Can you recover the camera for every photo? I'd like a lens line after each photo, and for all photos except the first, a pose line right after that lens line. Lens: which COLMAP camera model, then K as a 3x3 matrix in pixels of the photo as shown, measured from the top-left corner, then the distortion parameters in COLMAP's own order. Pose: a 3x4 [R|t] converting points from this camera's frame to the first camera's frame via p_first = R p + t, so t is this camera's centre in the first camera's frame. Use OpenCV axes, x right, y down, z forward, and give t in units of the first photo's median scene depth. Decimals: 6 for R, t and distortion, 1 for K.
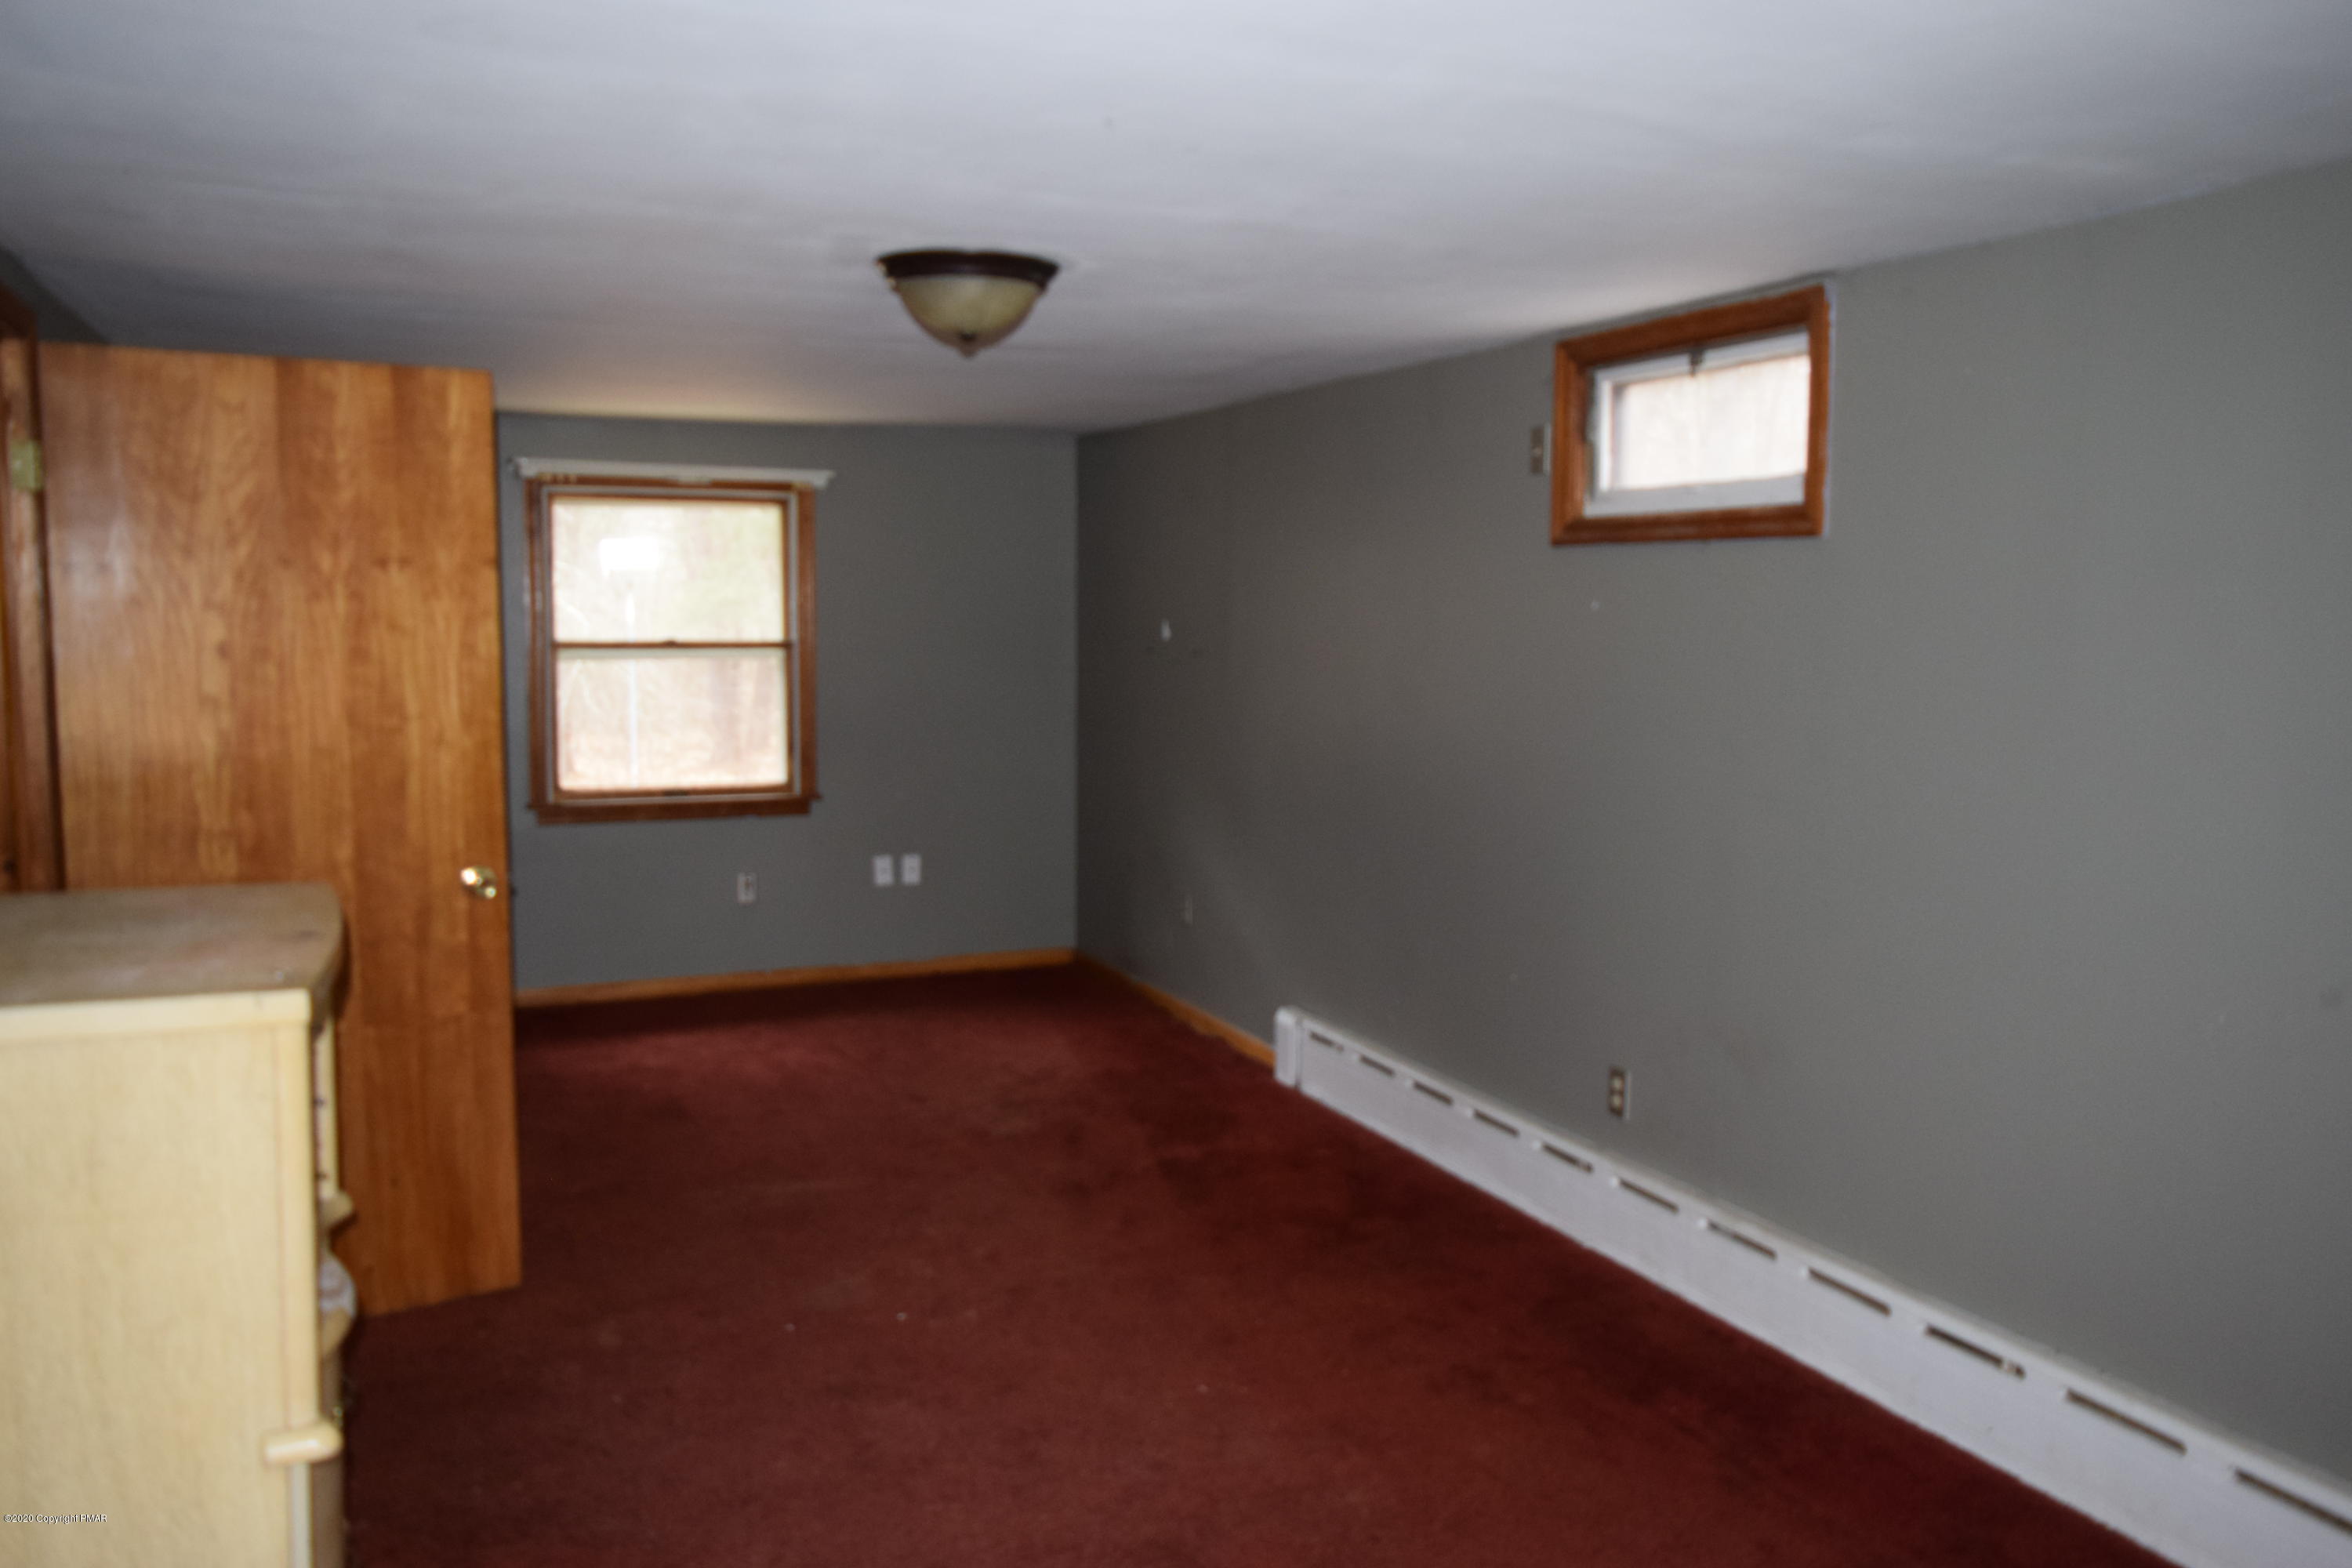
lens RADIAL K [[1849.9, 0, 1176.0], [0, 1849.9, 784.0], [0, 0, 1]] dist [-0.008799, -0.007774]
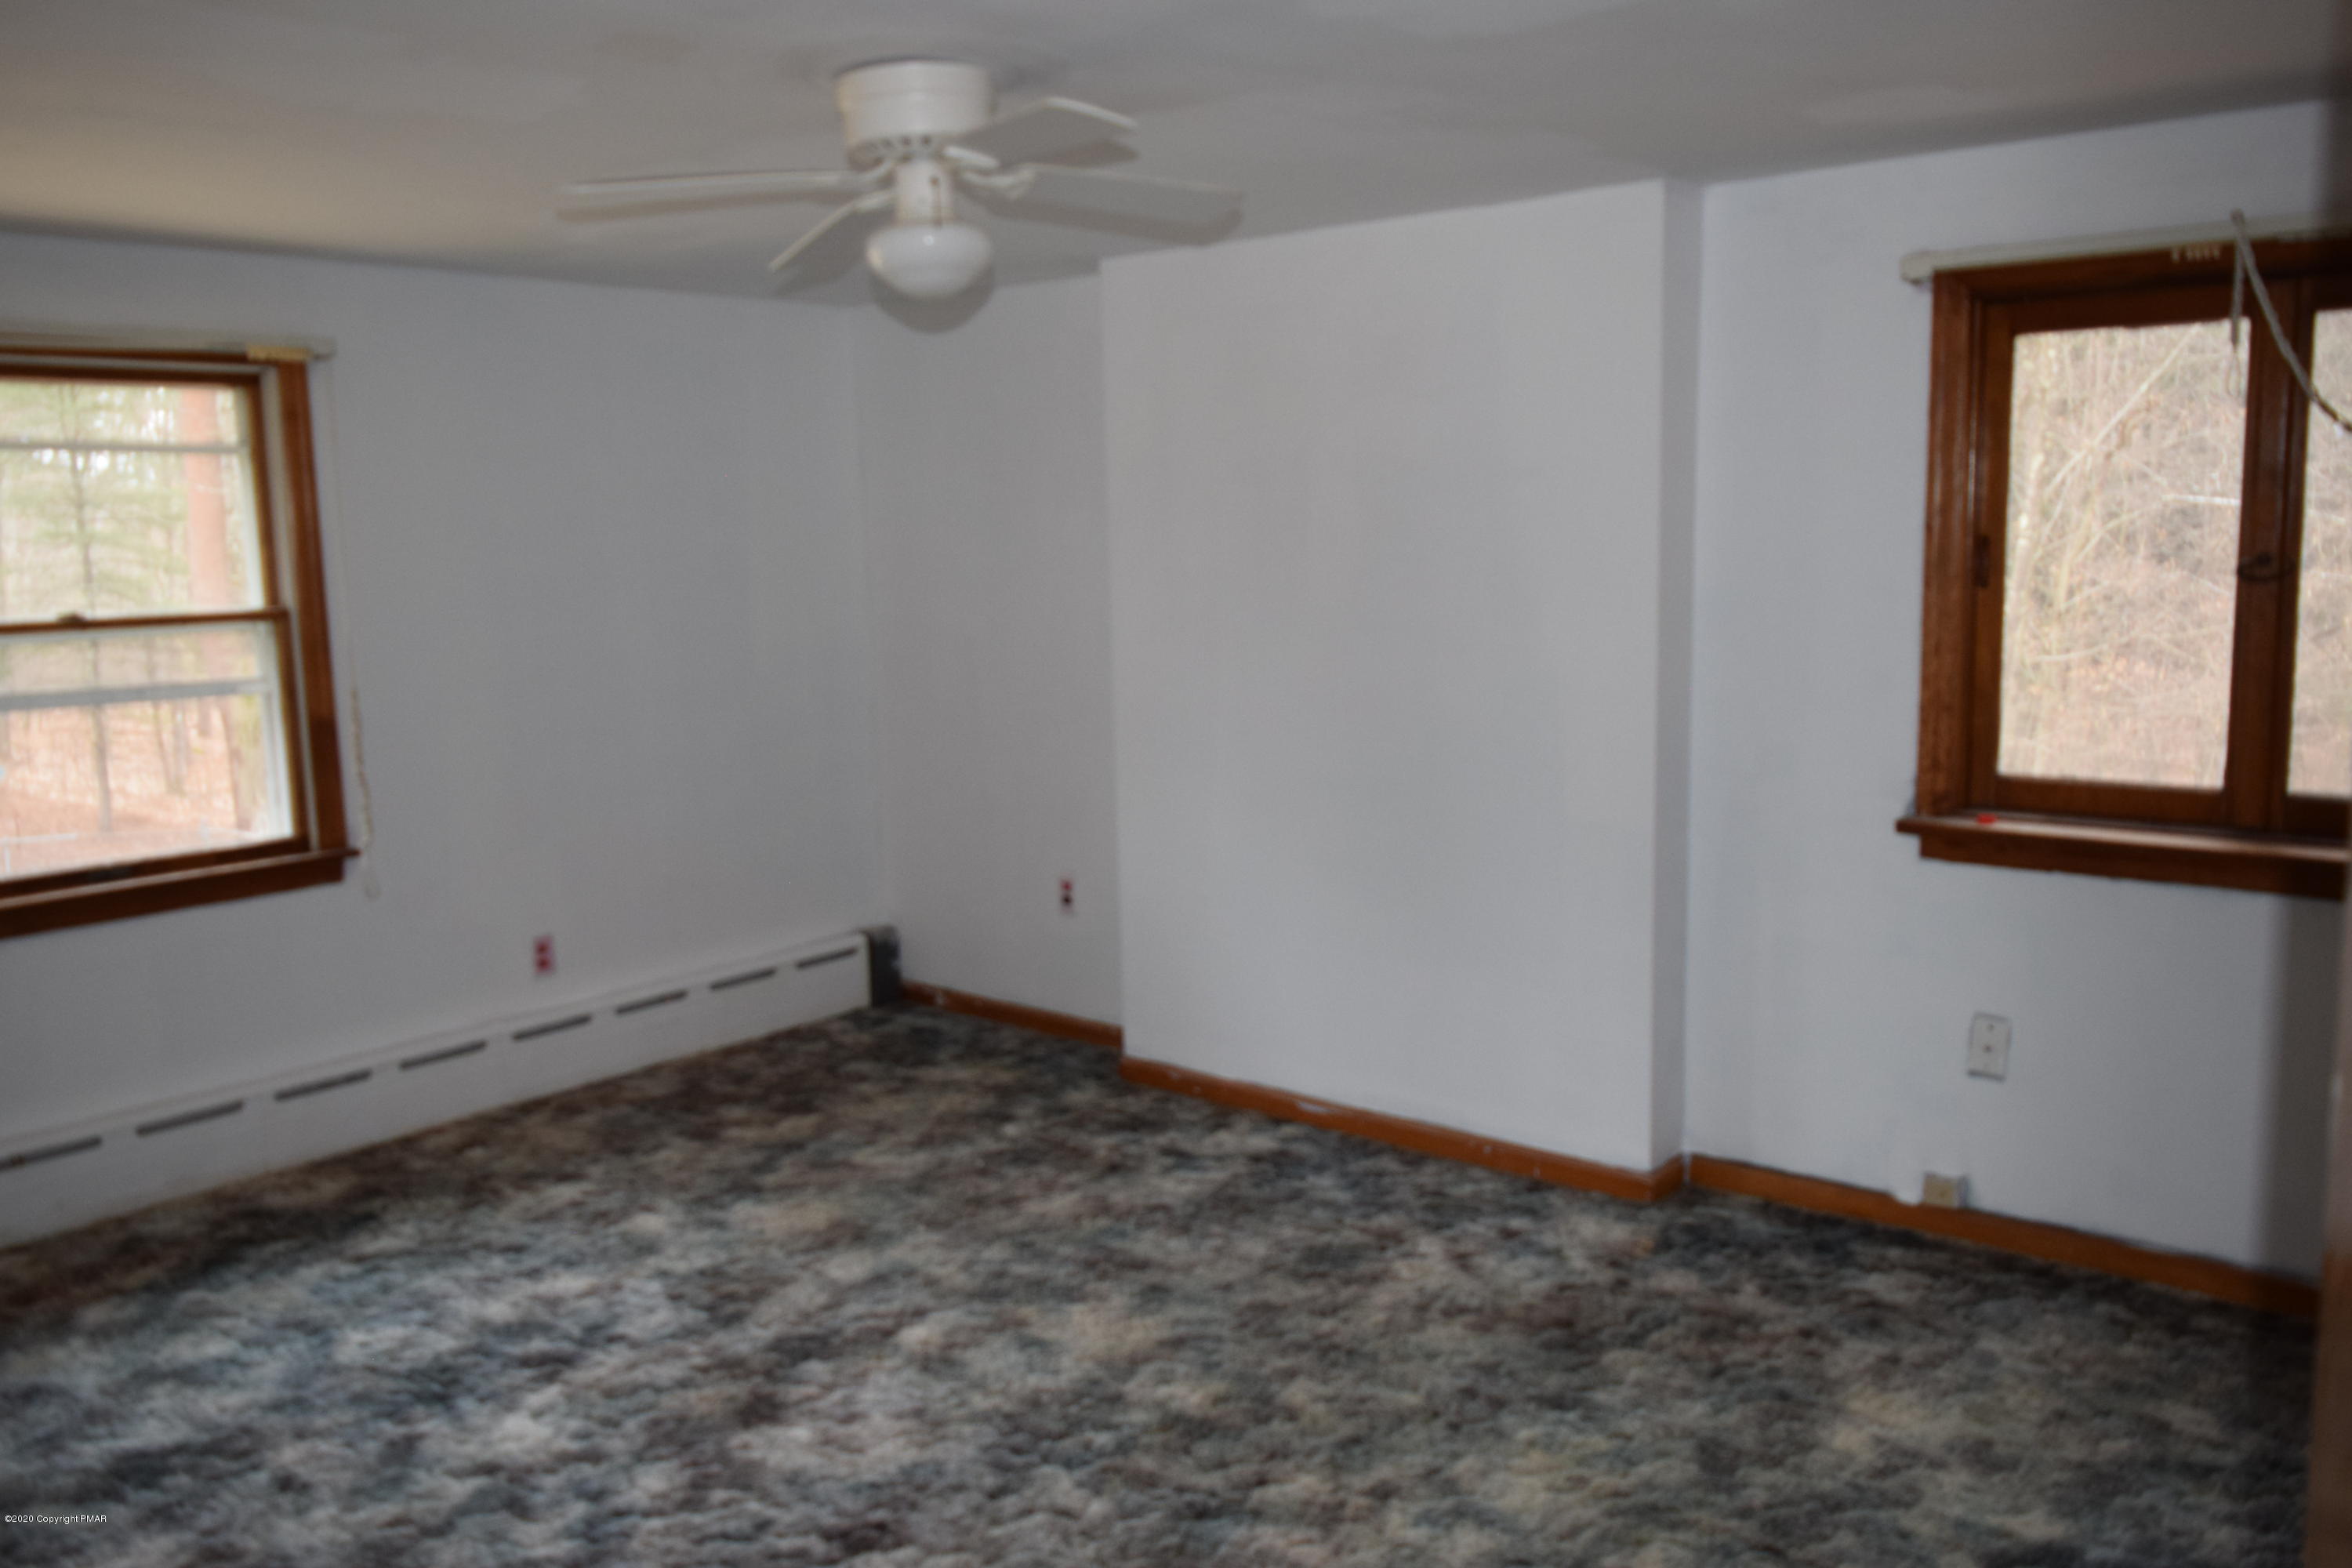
lens RADIAL K [[1849.9, 0, 1176.0], [0, 1849.9, 784.0], [0, 0, 1]] dist [-0.008799, -0.007774]
pose [[0.589315, -0.132919, 0.796894, -0.529714], [0.101697, 0.990732, 0.090044, -0.044100], [-0.801477, 0.027977, 0.597371, 0.394837]]
